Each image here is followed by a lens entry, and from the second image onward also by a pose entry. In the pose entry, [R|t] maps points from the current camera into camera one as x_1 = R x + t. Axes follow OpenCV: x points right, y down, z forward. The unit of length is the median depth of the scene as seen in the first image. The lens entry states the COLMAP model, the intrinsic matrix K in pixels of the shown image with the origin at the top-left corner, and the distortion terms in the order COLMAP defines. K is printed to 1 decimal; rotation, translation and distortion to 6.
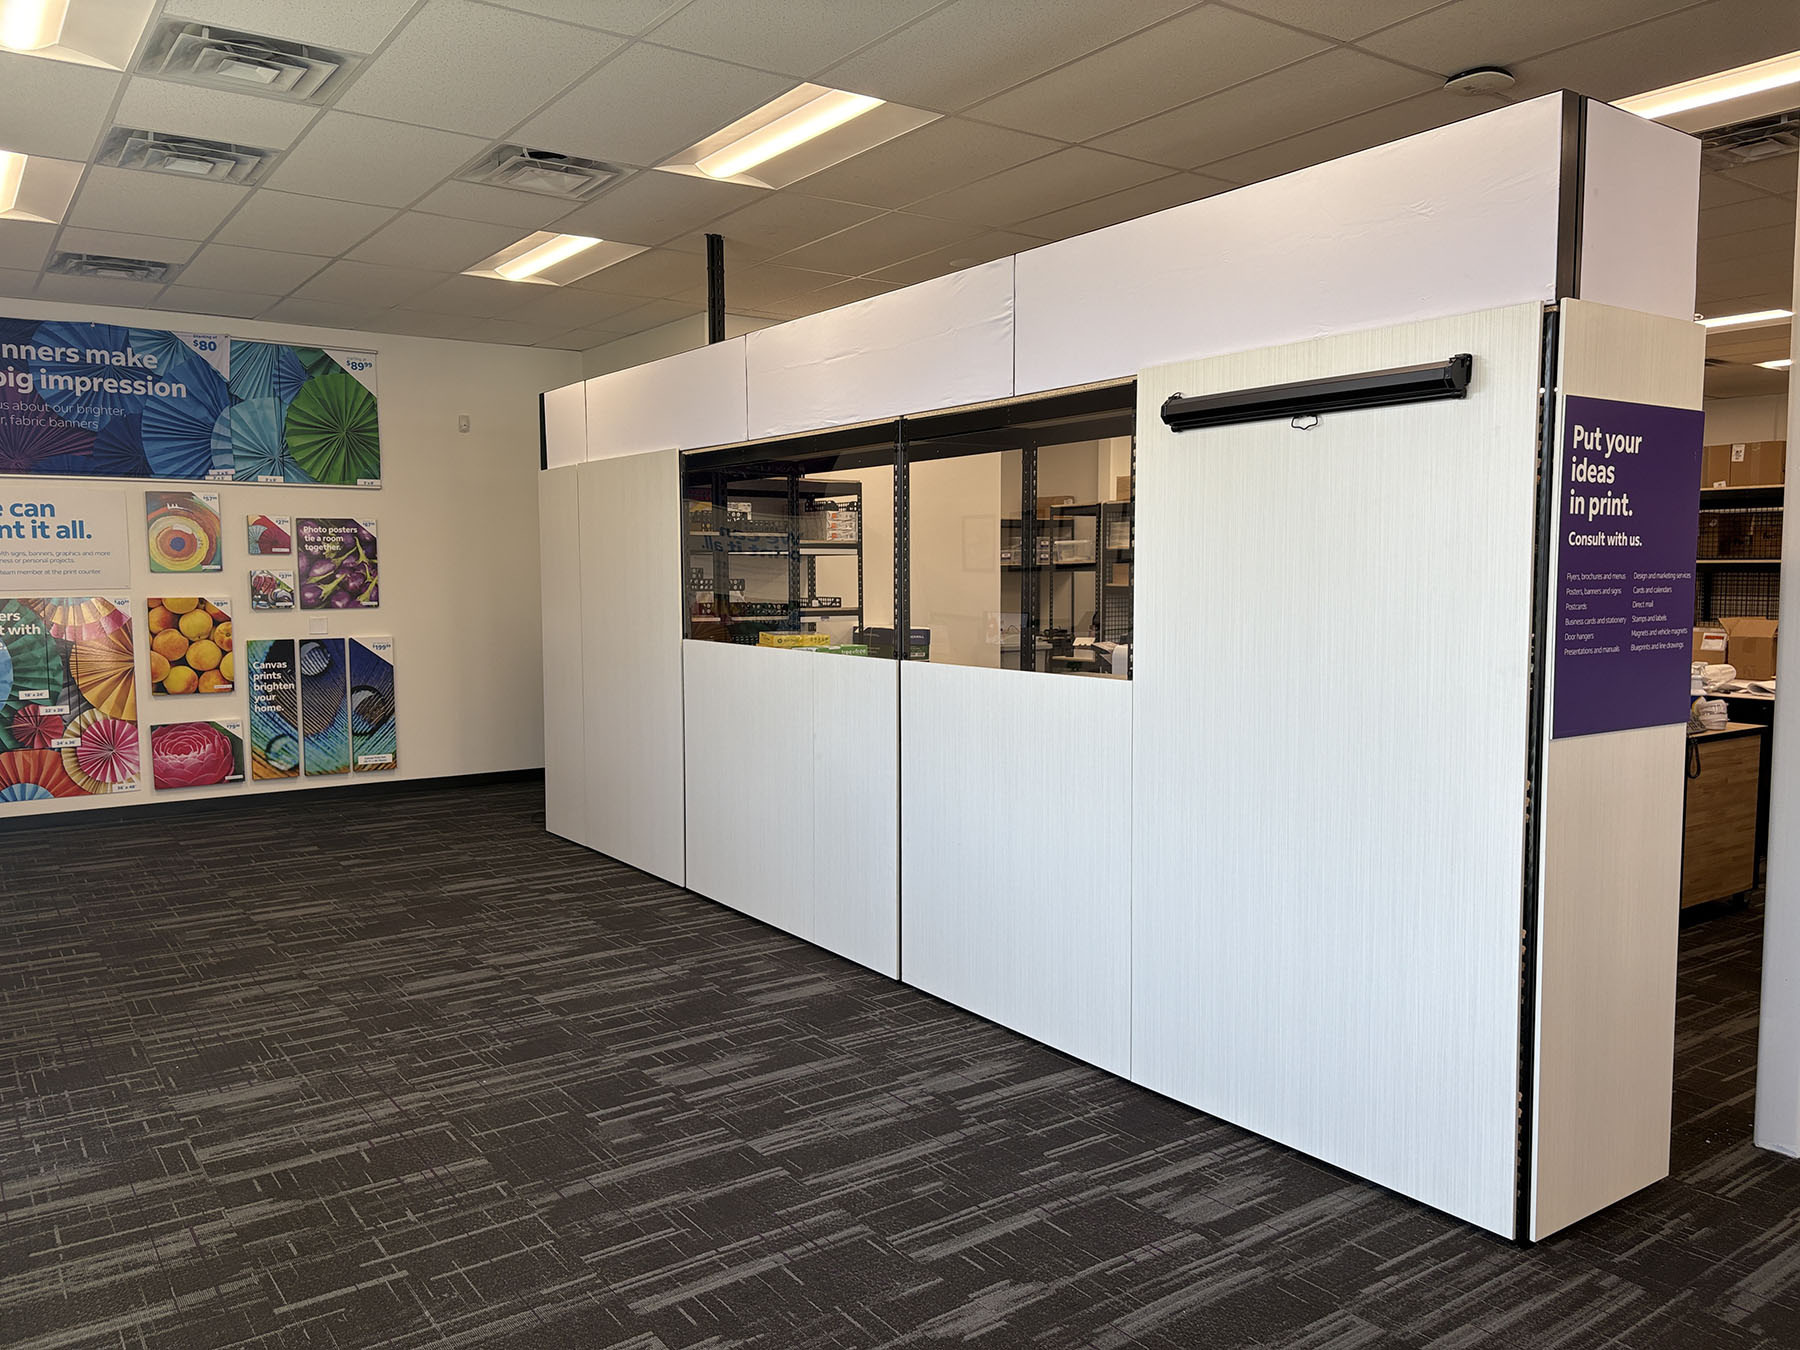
lens RADIAL K [[1362.3, 0, 901.9], [0, 1362.3, 676.2], [0, 0, 1]] dist [0.046098, -0.043201]
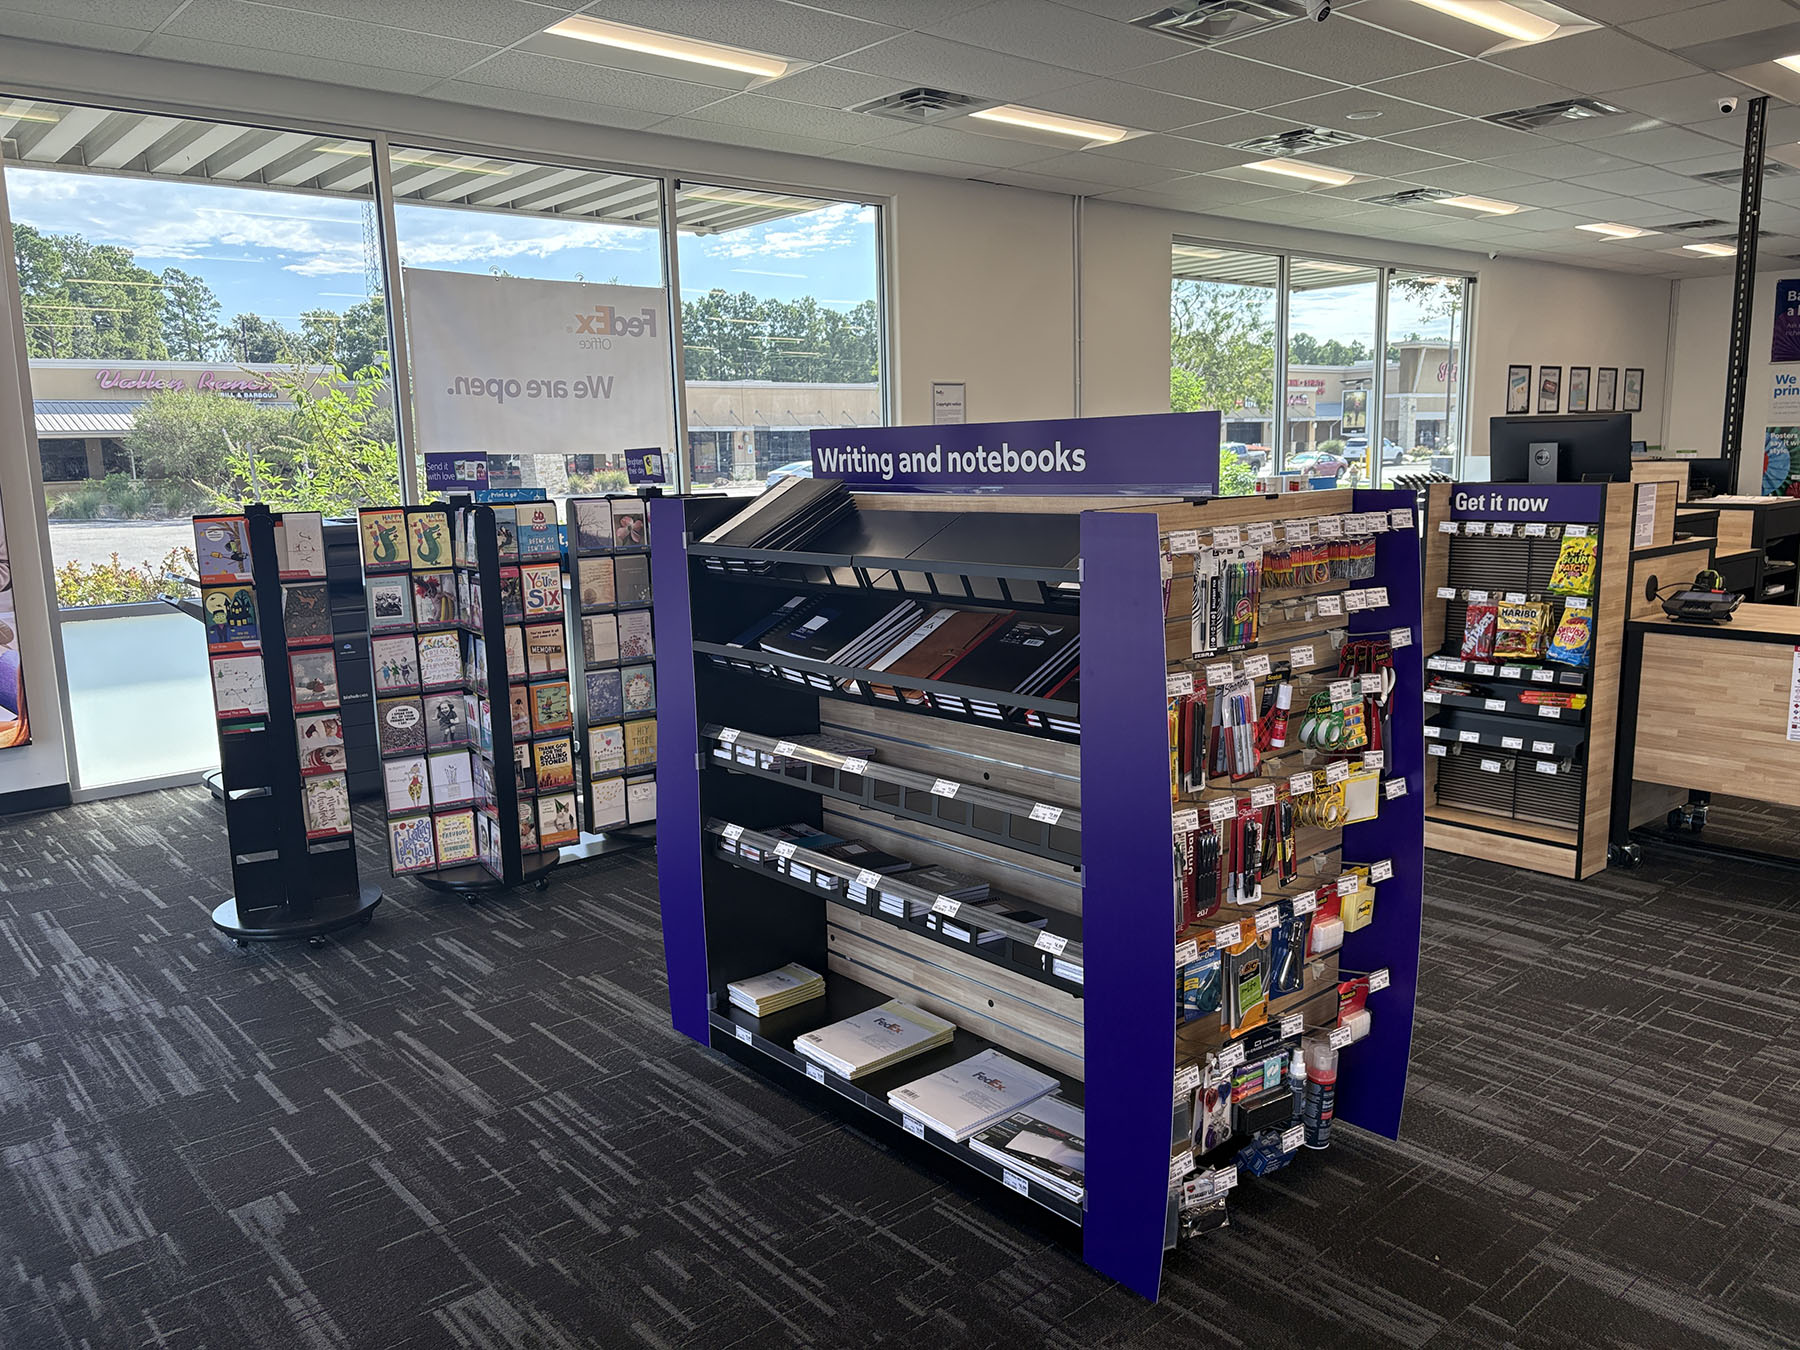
lens RADIAL K [[1362.3, 0, 901.9], [0, 1362.3, 676.2], [0, 0, 1]] dist [0.046098, -0.043201]
pose [[0.097786, 0.170686, -0.980461, 1.116092], [-0.055276, 0.984594, 0.165892, 0.034863], [0.993671, 0.037974, 0.105714, -0.409016]]
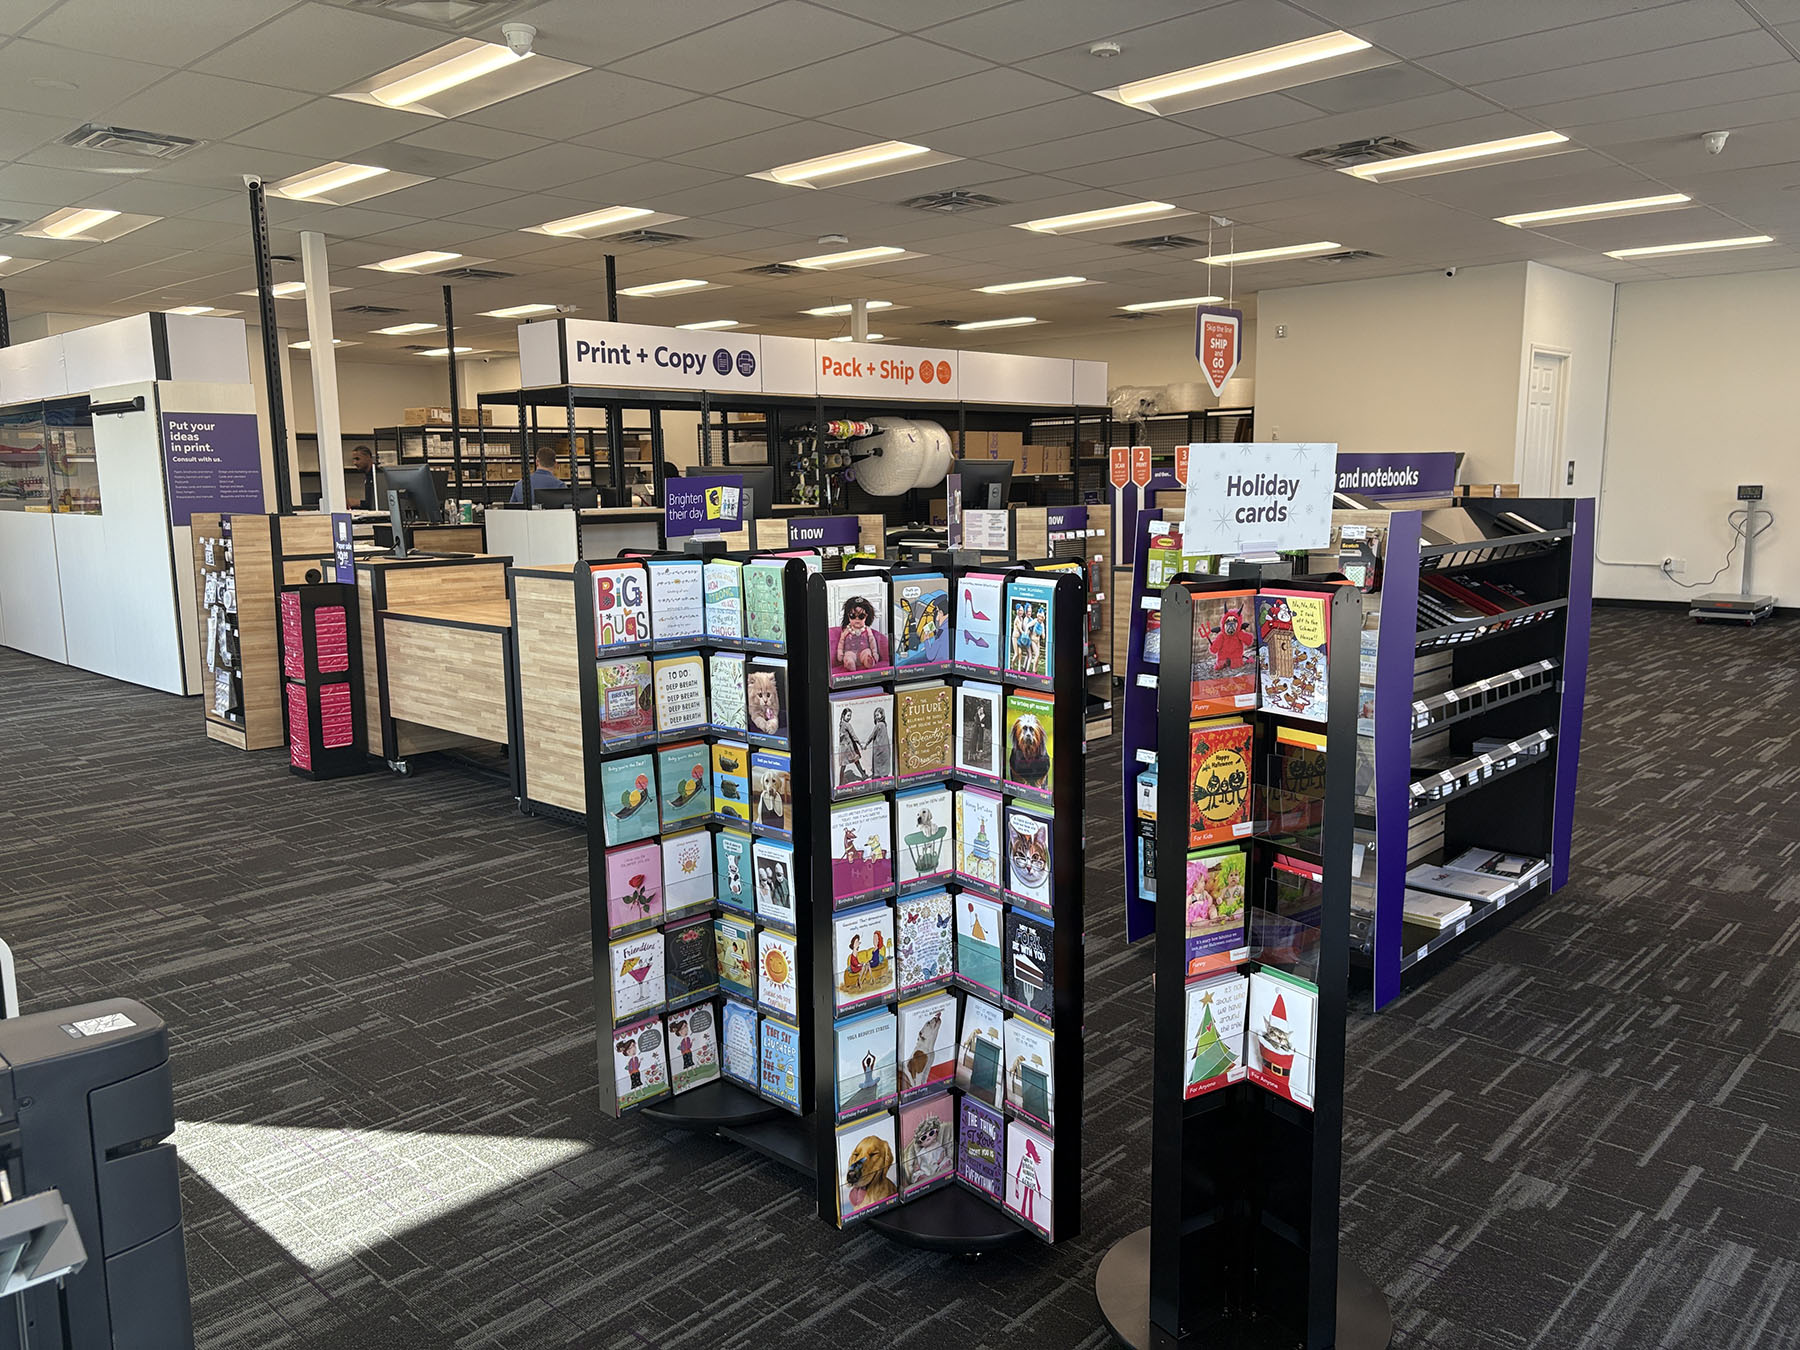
lens RADIAL K [[1362.3, 0, 901.9], [0, 1362.3, 676.2], [0, 0, 1]] dist [0.046098, -0.043201]
pose [[0.981419, -0.037059, 0.188264, 0.517215], [0.023701, 0.997071, 0.072720, 0.068086], [-0.190408, -0.066906, 0.979422, -0.808726]]
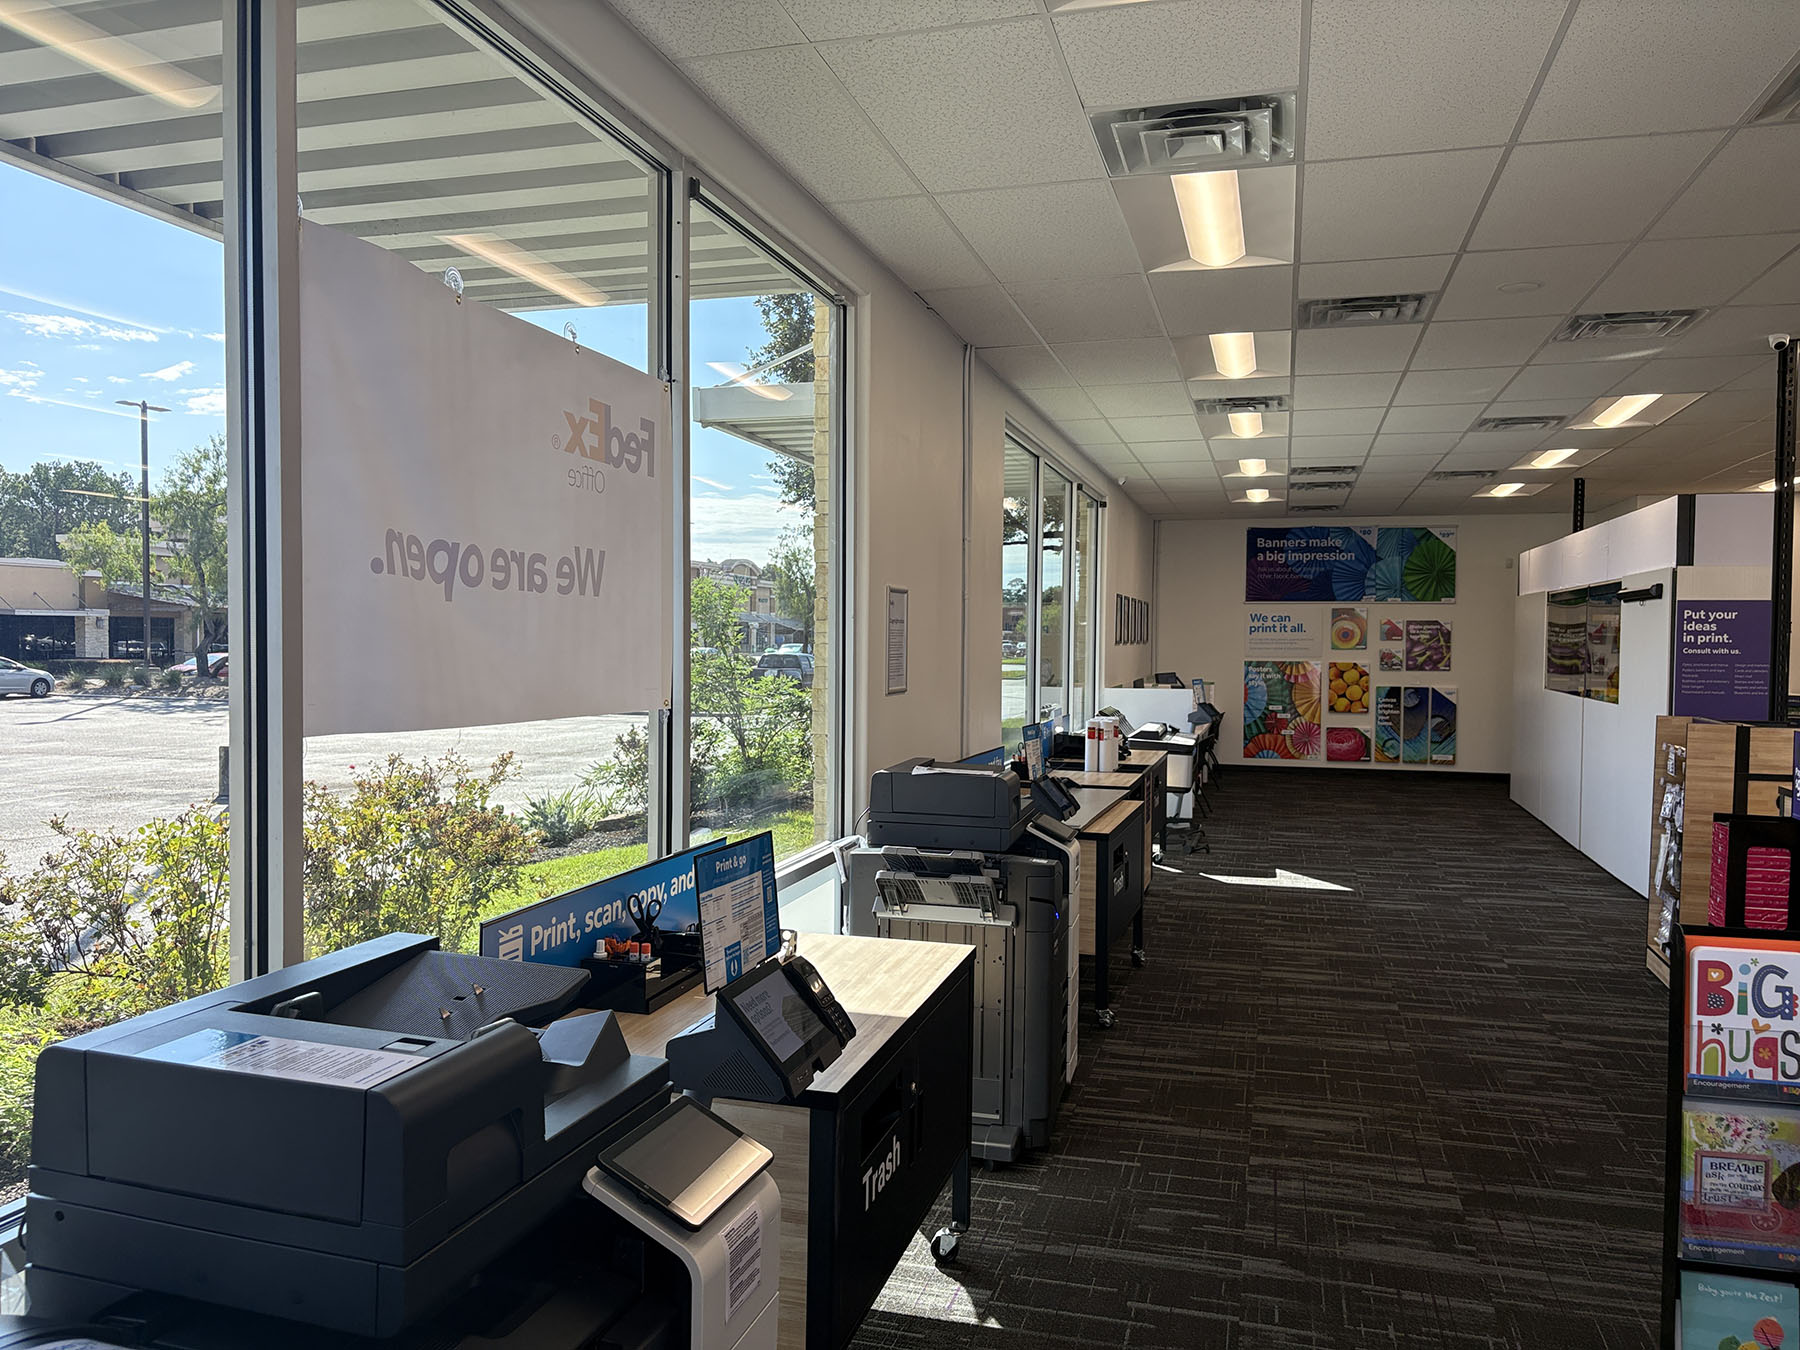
lens RADIAL K [[1362.3, 0, 901.9], [0, 1362.3, 676.2], [0, 0, 1]] dist [0.046098, -0.043201]
pose [[0.624747, 0.032897, -0.780134, 0.587148], [-0.072828, 0.997212, -0.016271, 0.038708], [0.777423, 0.066981, 0.625401, -0.685565]]
